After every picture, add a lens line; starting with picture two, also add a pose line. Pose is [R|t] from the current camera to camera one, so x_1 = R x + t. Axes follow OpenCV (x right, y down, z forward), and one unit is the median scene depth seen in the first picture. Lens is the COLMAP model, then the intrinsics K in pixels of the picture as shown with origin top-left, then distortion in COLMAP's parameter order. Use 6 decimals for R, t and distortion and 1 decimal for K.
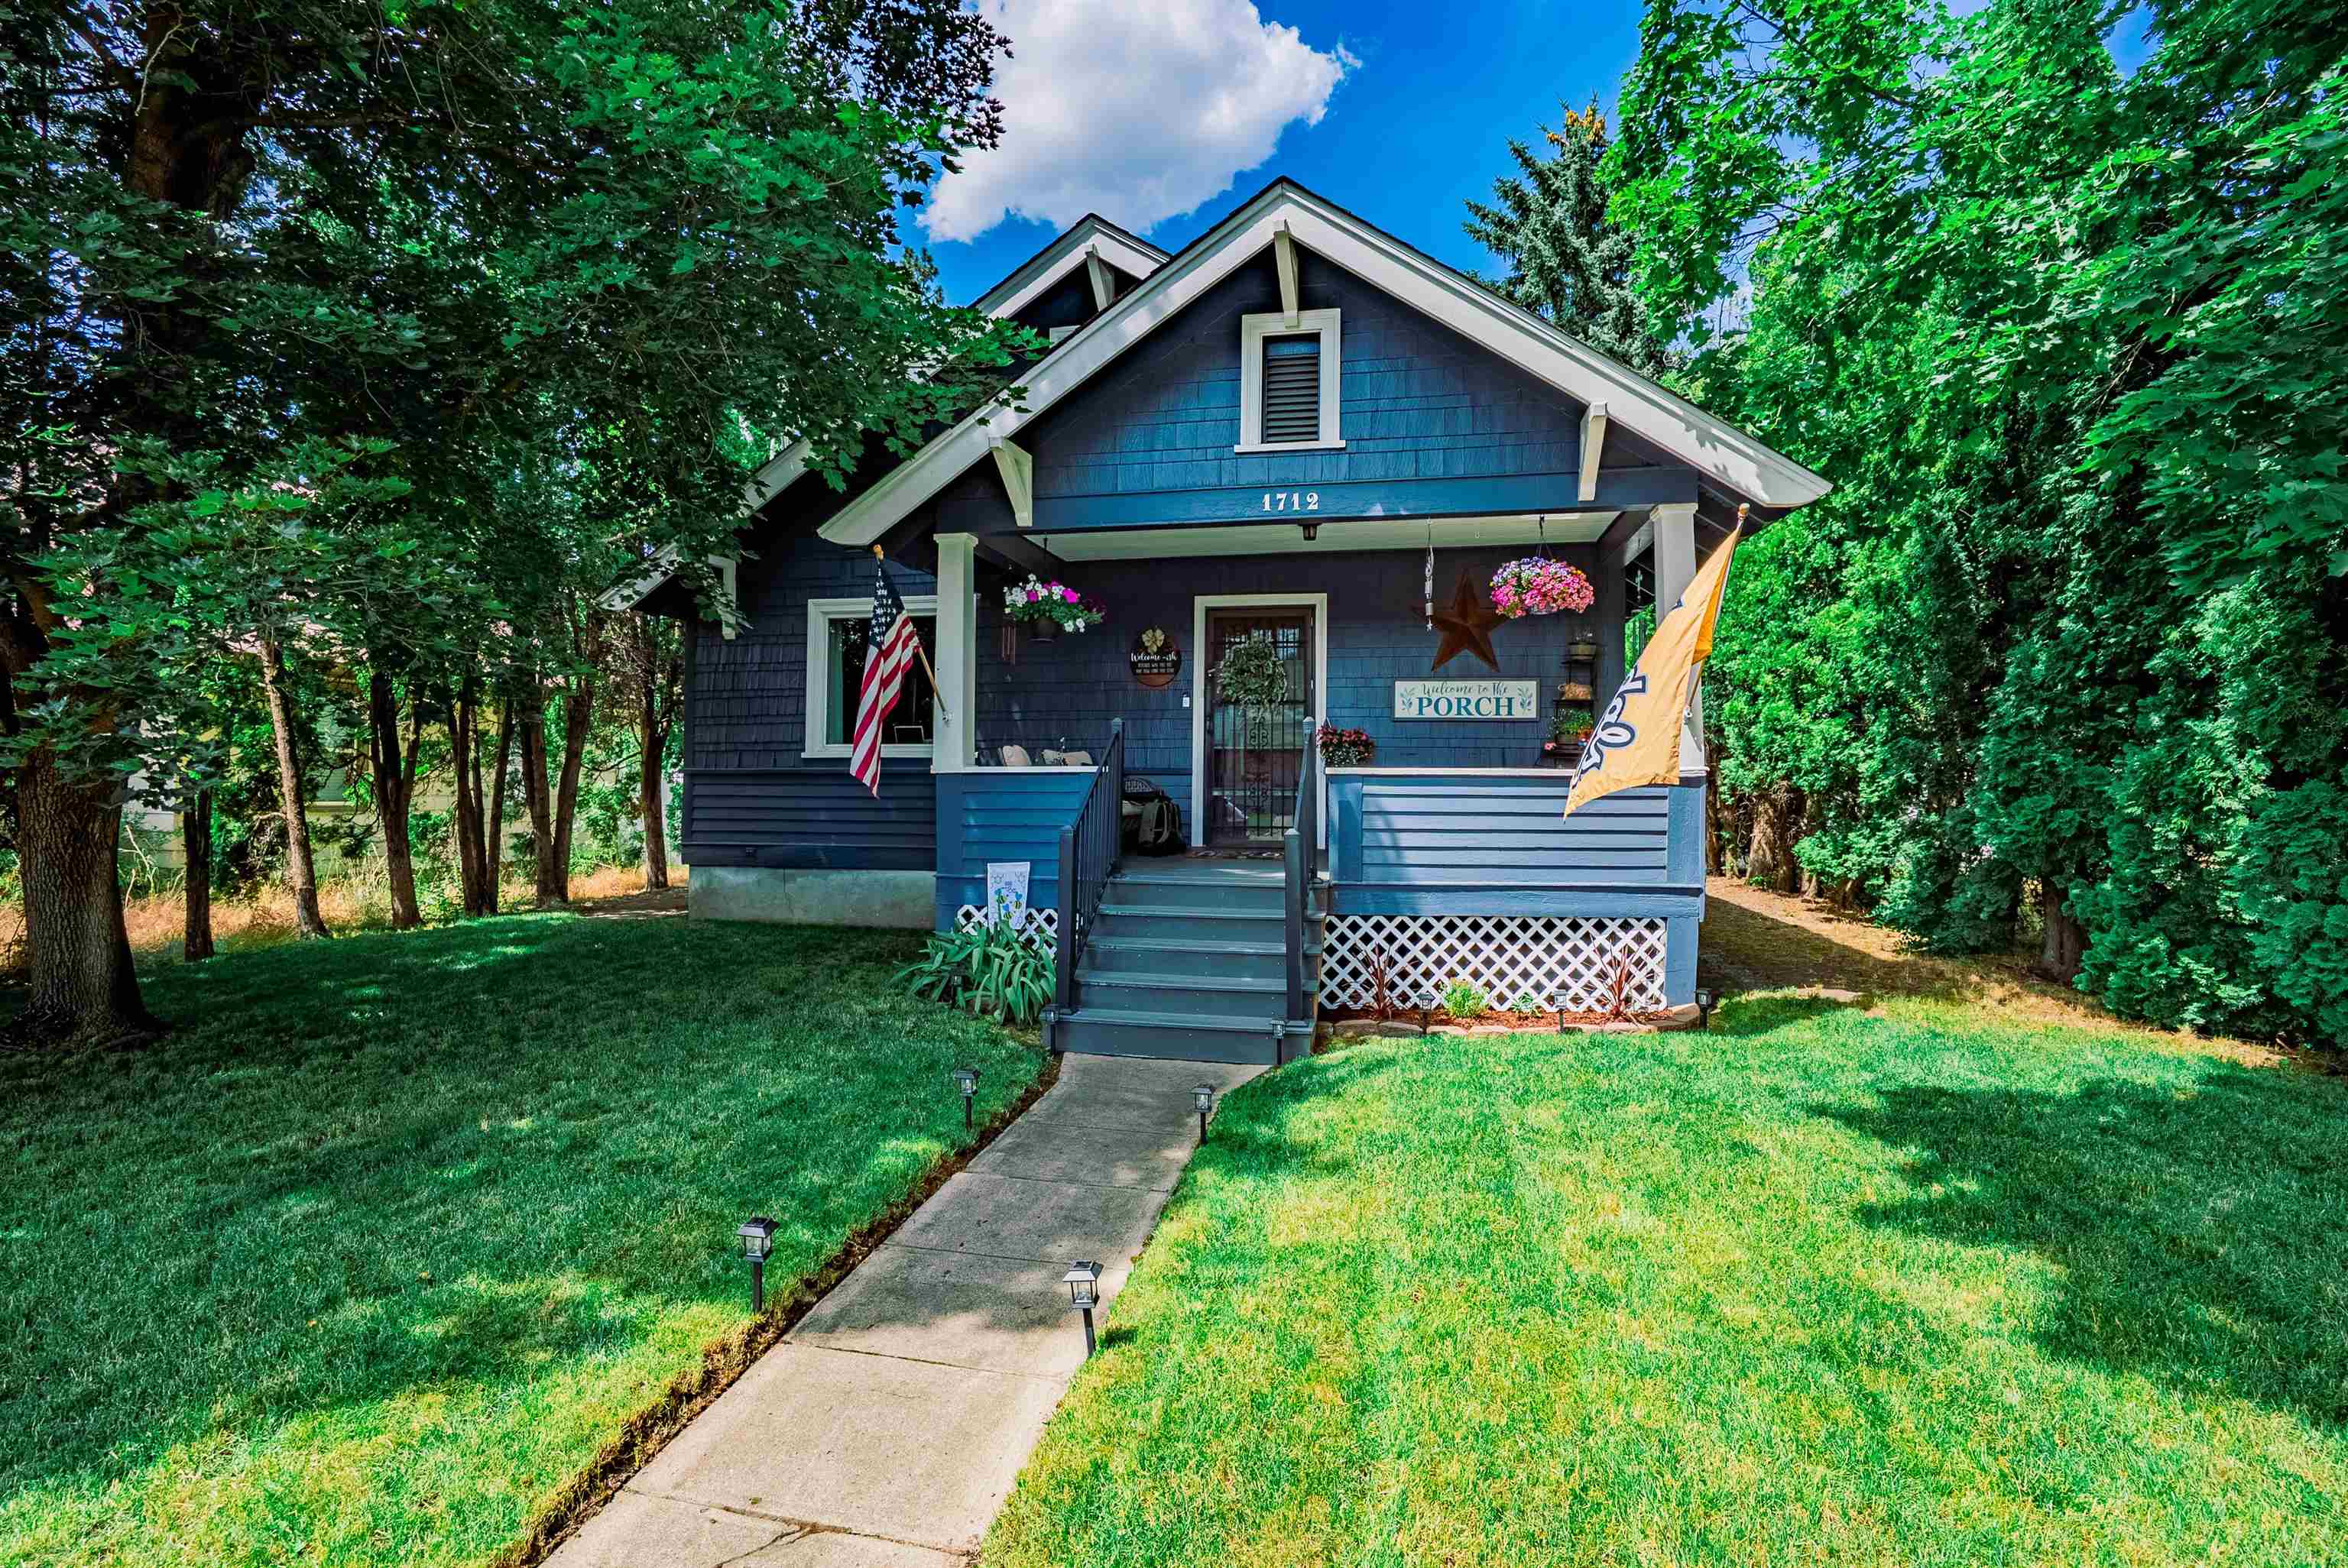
lens RADIAL K [[1092.0, 0, 1174.3], [0, 1092.0, 774.3], [0, 0, 1]] dist [-0.042824, -0.000101]
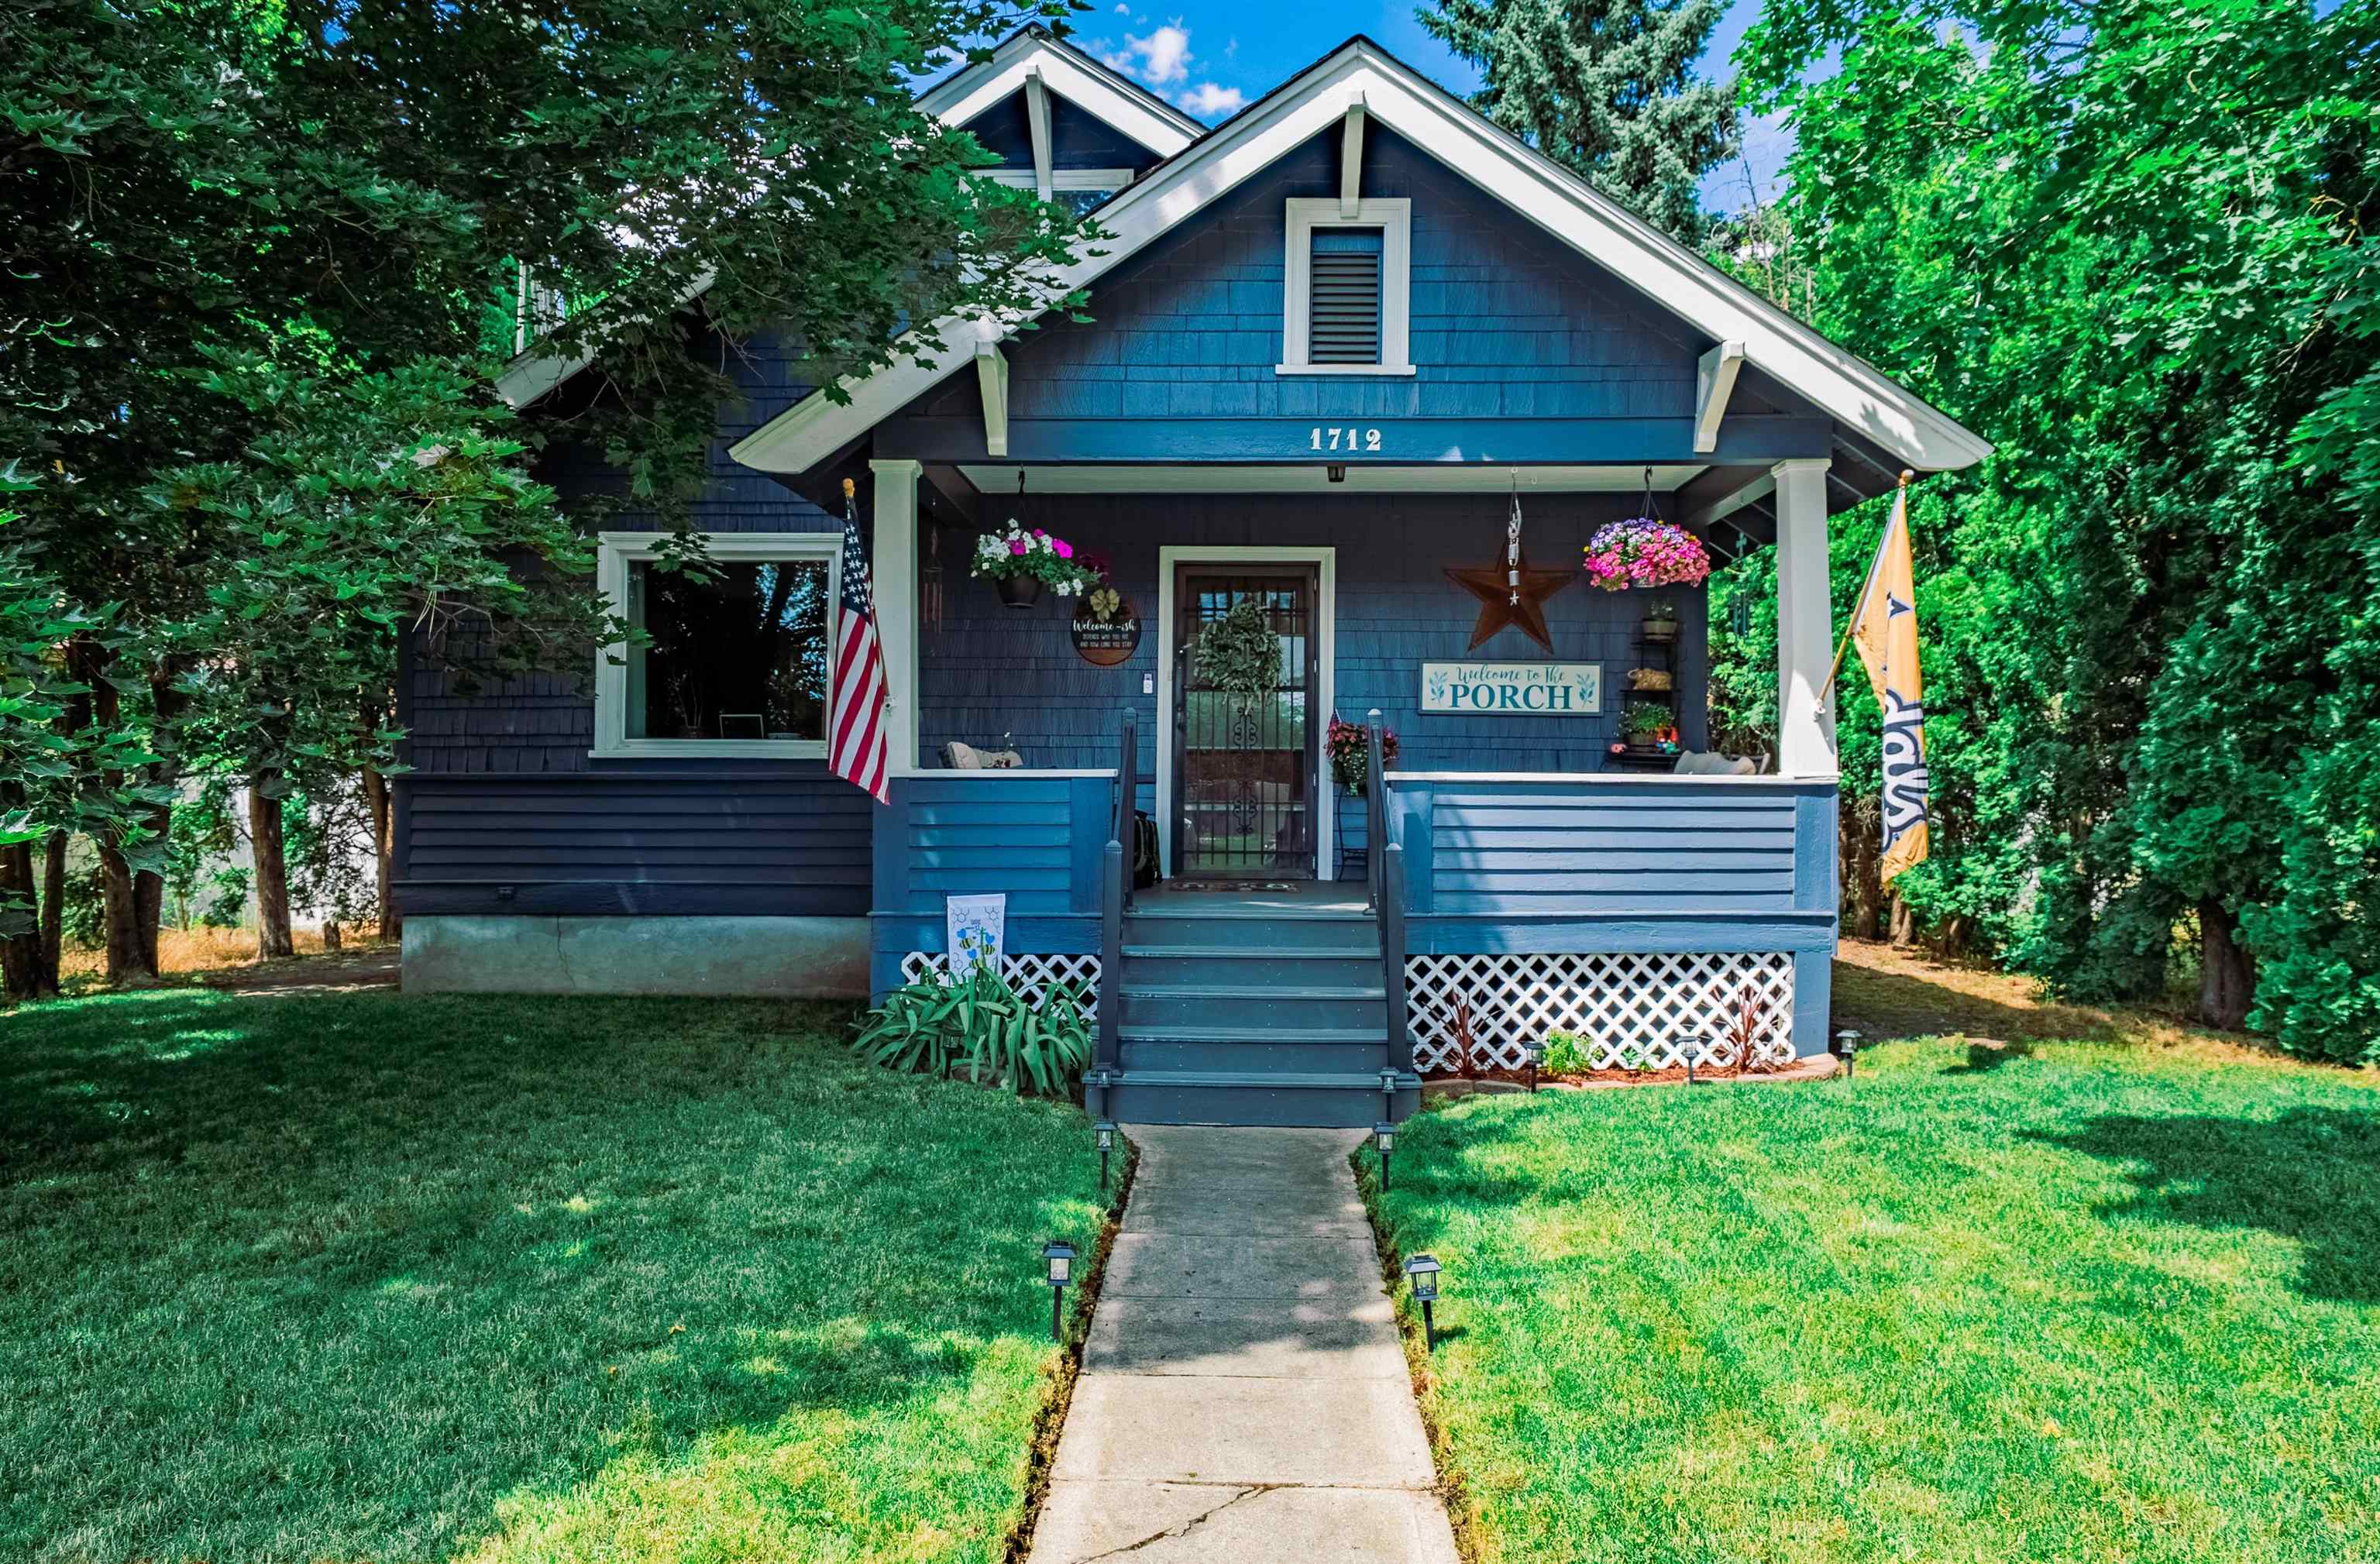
lens RADIAL K [[1665.5, 0, 1190.0], [0, 1665.5, 782.0], [0, 0, 1]] dist [0.032834, -0.052155]
pose [[0.985289, 0.003277, 0.170866, -0.217595], [-0.002293, 0.999980, -0.005952, 0.009011], [-0.170882, 0.005473, 0.985276, -0.189548]]
